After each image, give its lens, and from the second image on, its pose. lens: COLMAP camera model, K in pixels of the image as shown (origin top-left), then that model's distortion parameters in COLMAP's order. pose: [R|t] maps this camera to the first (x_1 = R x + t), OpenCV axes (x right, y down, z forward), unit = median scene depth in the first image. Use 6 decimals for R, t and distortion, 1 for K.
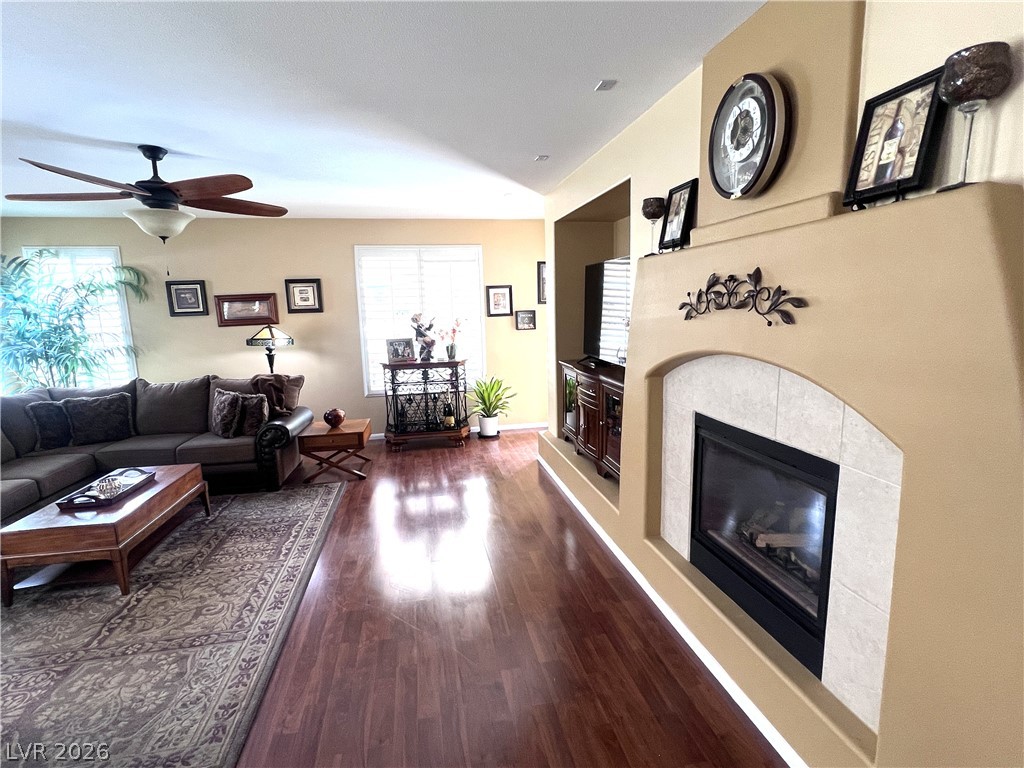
lens RADIAL K [[513.3, 0, 503.8], [0, 513.3, 393.1], [0, 0, 1]] dist [-0.006904, 0.000687]
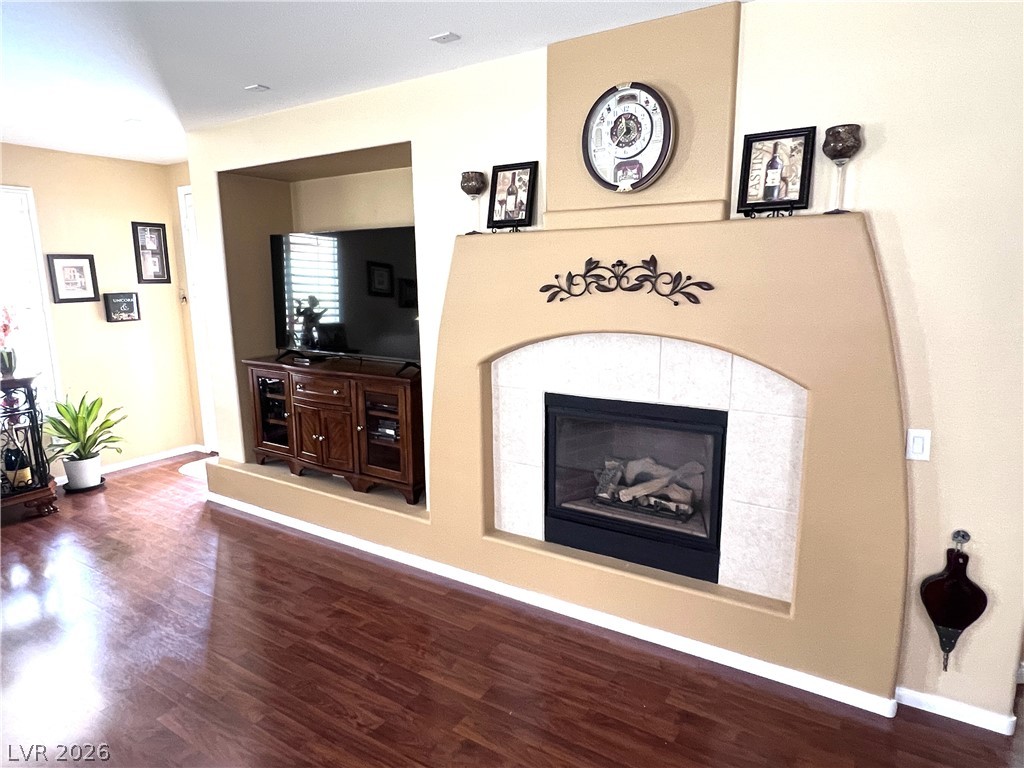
lens RADIAL K [[609.5, 0, 507.7], [0, 609.5, 395.1], [0, 0, 1]] dist [-0.003154, -0.001525]
pose [[0.681454, -0.124574, 0.721181, -0.661889], [0.118635, 0.991177, 0.059112, -0.046112], [-0.722182, 0.045275, 0.690220, 0.265085]]
